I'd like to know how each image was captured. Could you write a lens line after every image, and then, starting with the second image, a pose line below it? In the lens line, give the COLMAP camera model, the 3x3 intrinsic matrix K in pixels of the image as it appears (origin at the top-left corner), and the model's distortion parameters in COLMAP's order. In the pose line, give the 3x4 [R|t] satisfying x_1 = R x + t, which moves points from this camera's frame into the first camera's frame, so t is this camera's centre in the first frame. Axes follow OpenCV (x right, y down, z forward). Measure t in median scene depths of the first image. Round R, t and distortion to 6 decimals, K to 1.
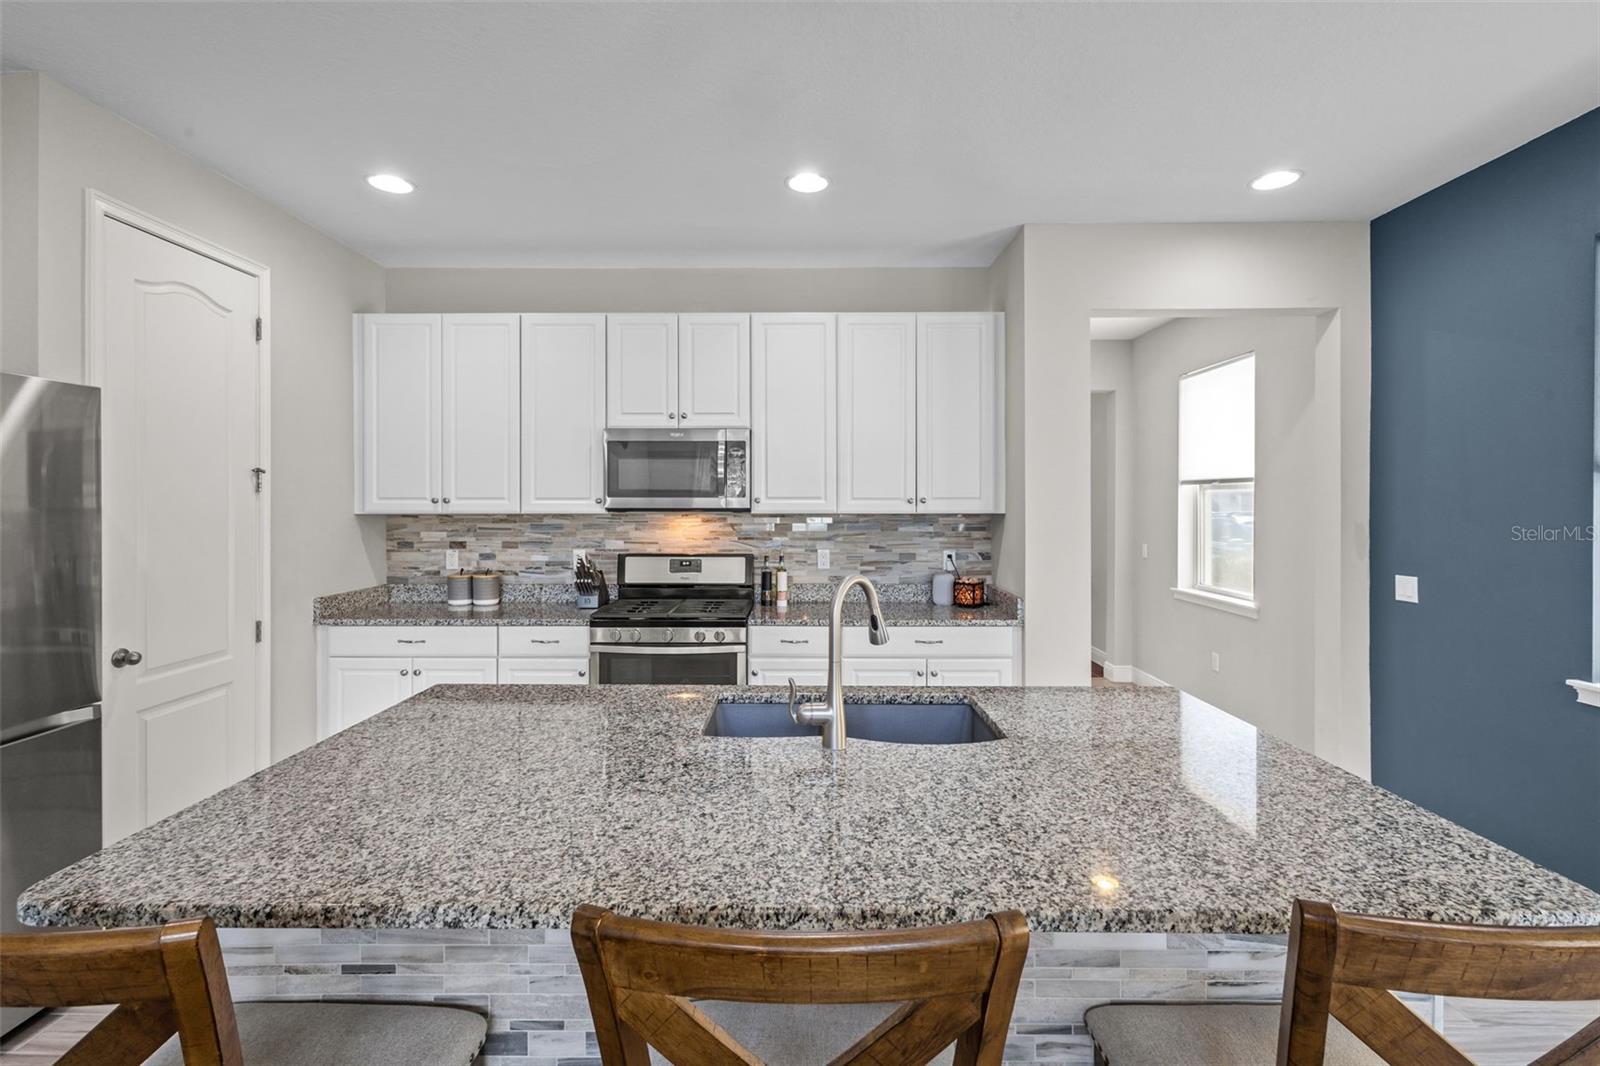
lens RADIAL K [[736.6, 0, 797.4], [0, 736.6, 521.8], [0, 0, 1]] dist [0.008473, -0.001625]
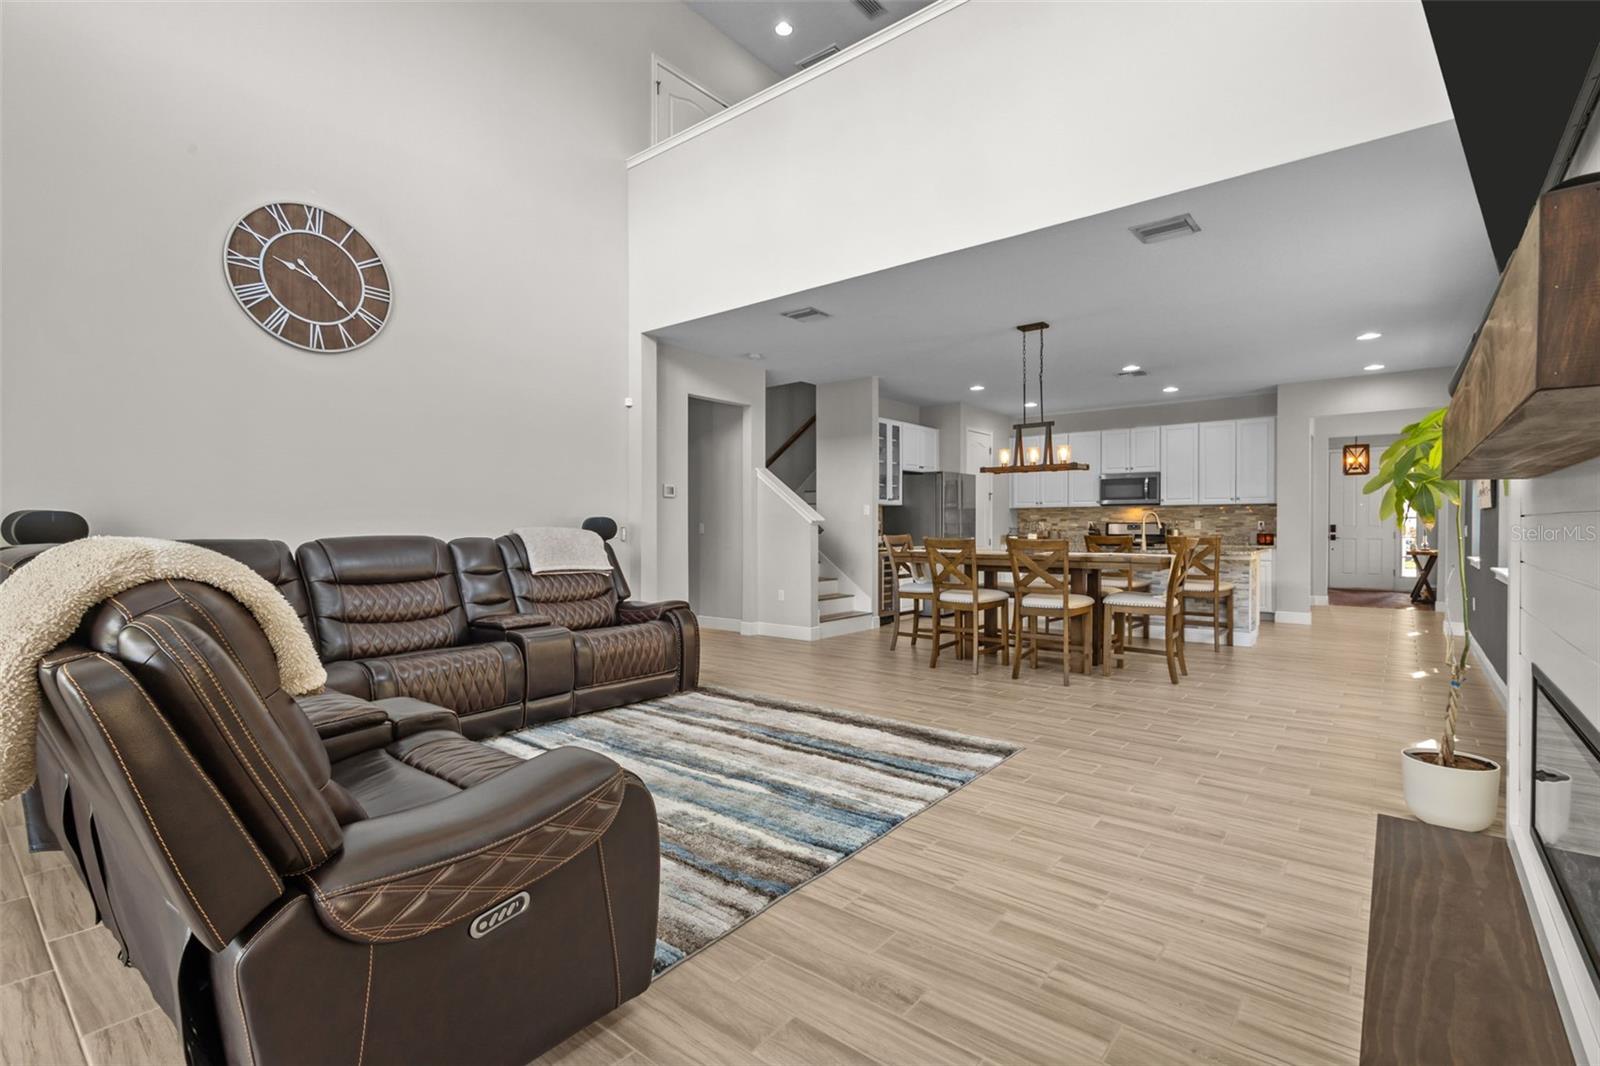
lens RADIAL K [[736.6, 0, 799.6], [0, 736.6, 530.8], [0, 0, 1]] dist [0.008473, -0.001625]
pose [[0.777116, 0.003560, -0.629348, 0.553865], [-0.013963, 0.999835, -0.011586, 0.119063], [0.629203, 0.017791, 0.777037, -1.693566]]
